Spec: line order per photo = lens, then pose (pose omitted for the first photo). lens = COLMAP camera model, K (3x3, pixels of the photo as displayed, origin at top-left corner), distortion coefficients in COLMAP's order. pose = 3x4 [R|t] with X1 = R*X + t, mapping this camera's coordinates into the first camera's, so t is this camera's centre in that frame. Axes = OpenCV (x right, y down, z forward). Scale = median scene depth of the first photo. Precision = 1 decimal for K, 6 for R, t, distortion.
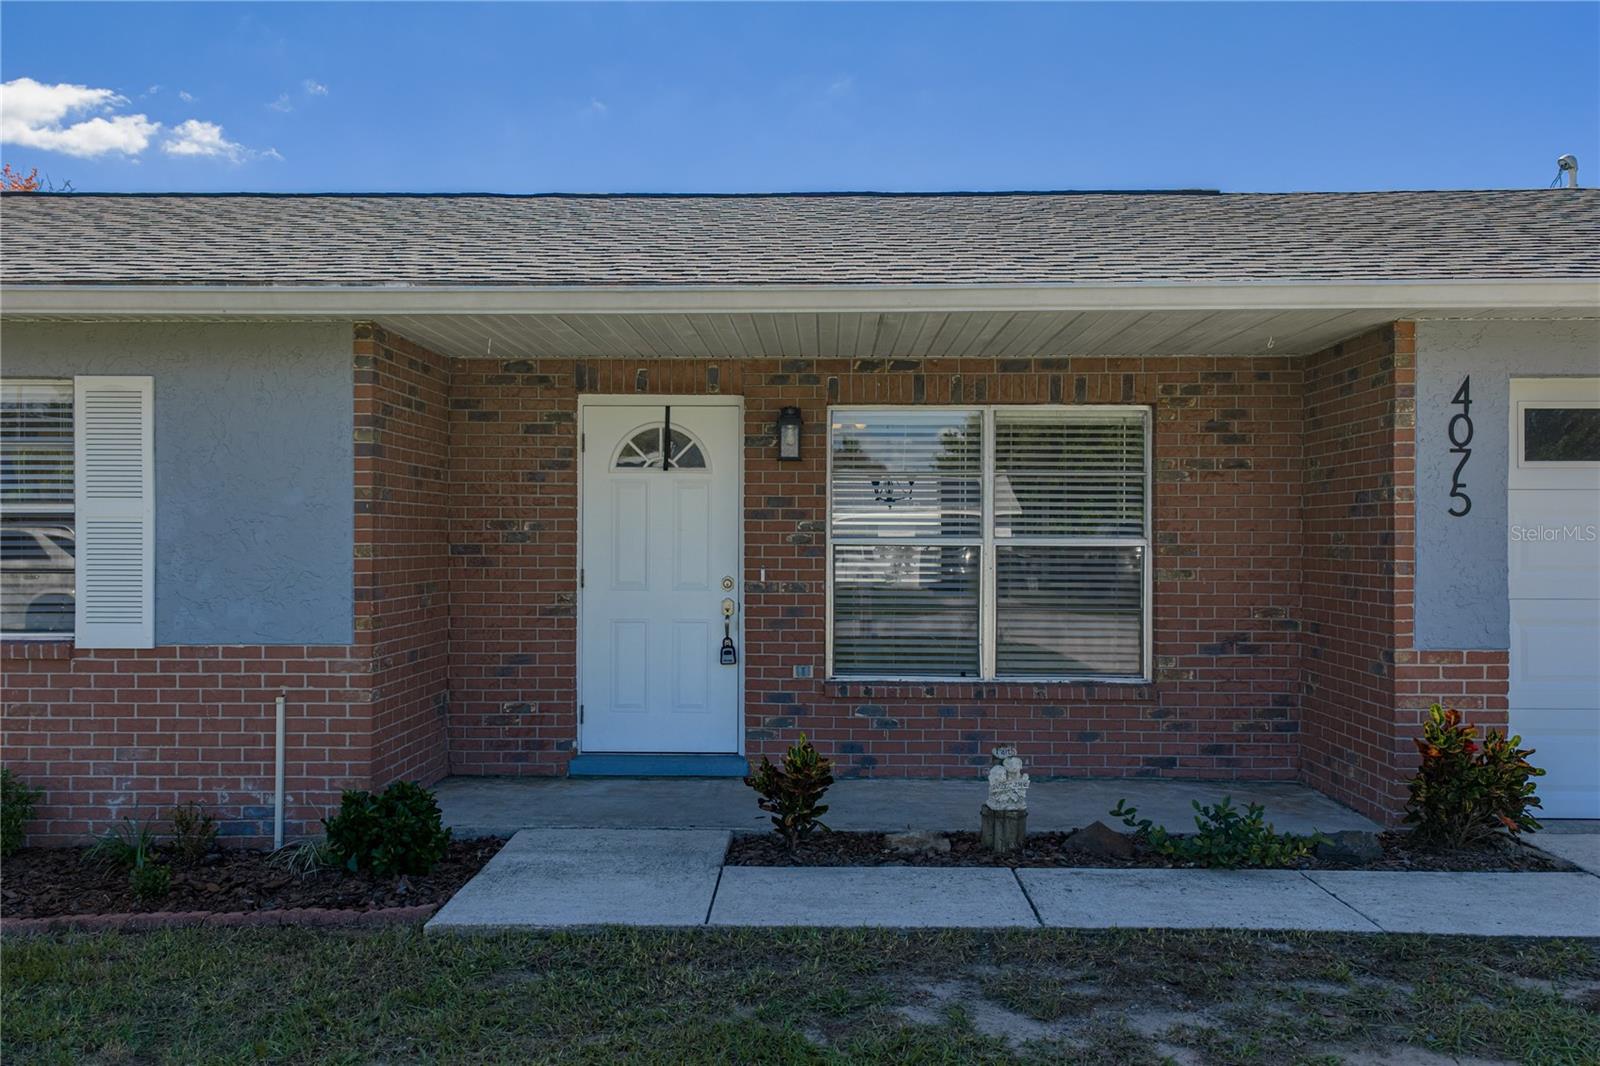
lens RADIAL K [[1340.0, 0, 833.0], [0, 1340.0, 436.2], [0, 0, 1]] dist [0.011202, -0.003748]
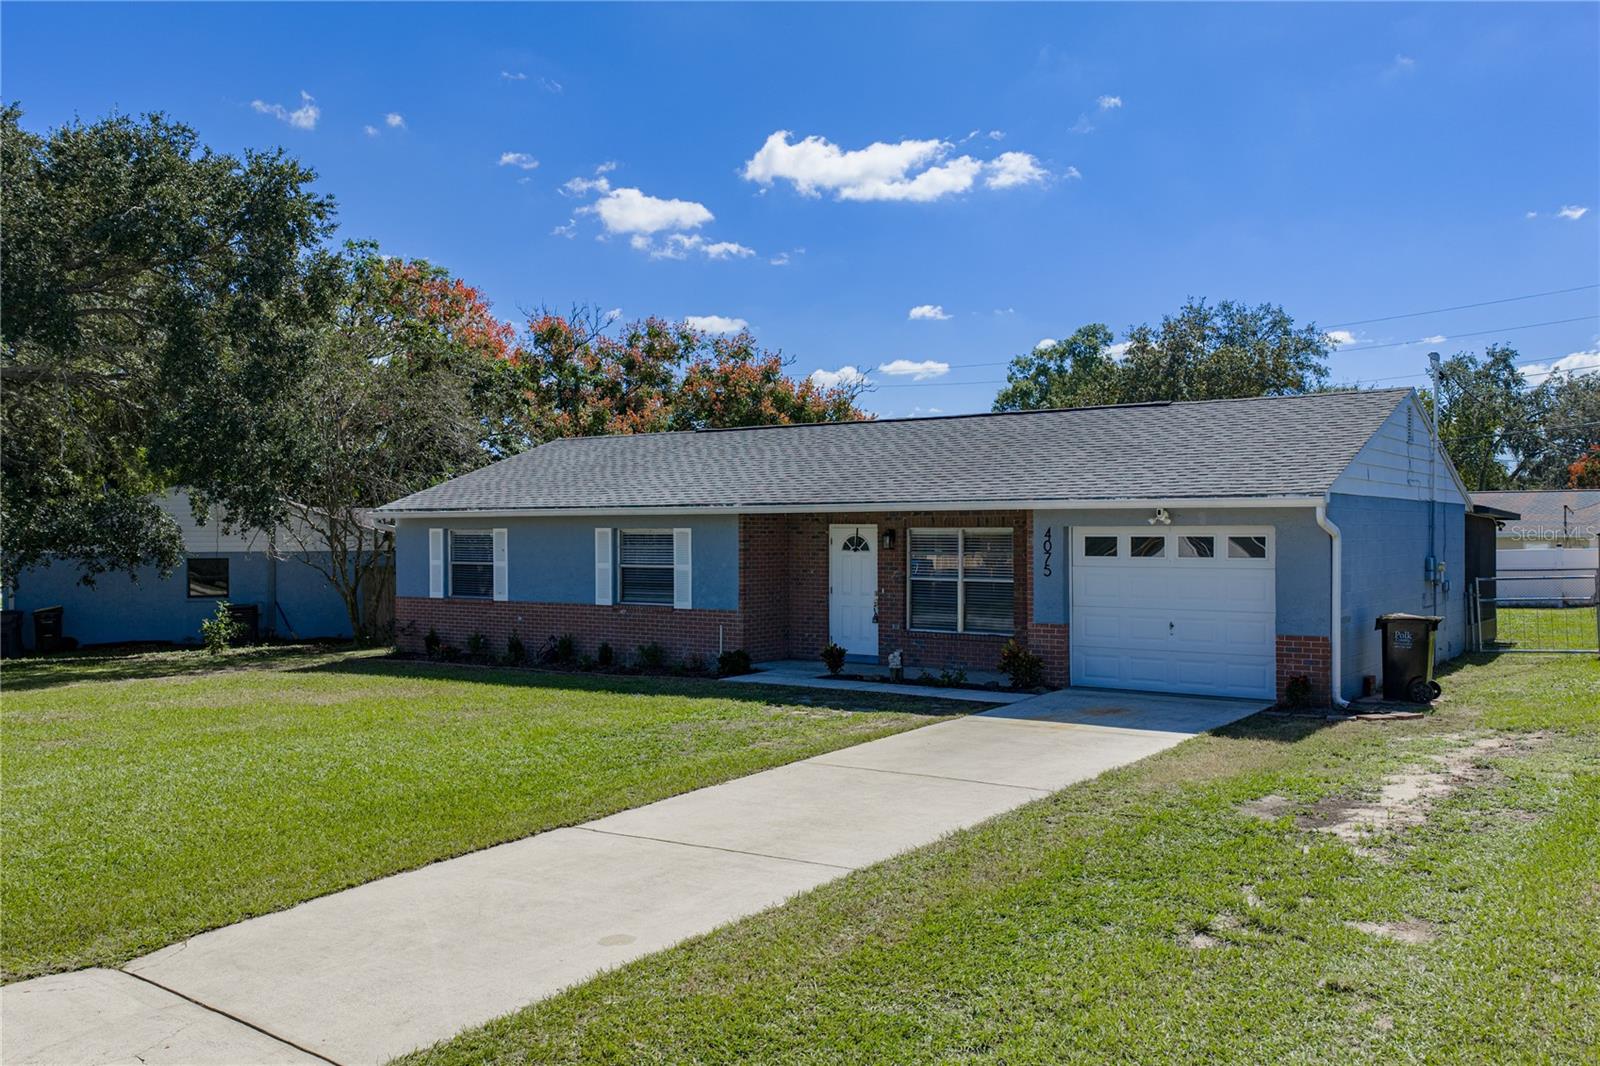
lens RADIAL K [[1340.0, 0, 798.9], [0, 1340.0, 534.6], [0, 0, 1]] dist [0.011202, -0.003748]
pose [[0.815025, -0.001556, -0.579423, 1.356360], [0.048002, 0.996740, 0.064843, -0.191166], [0.577434, -0.080662, 0.812443, -1.277607]]
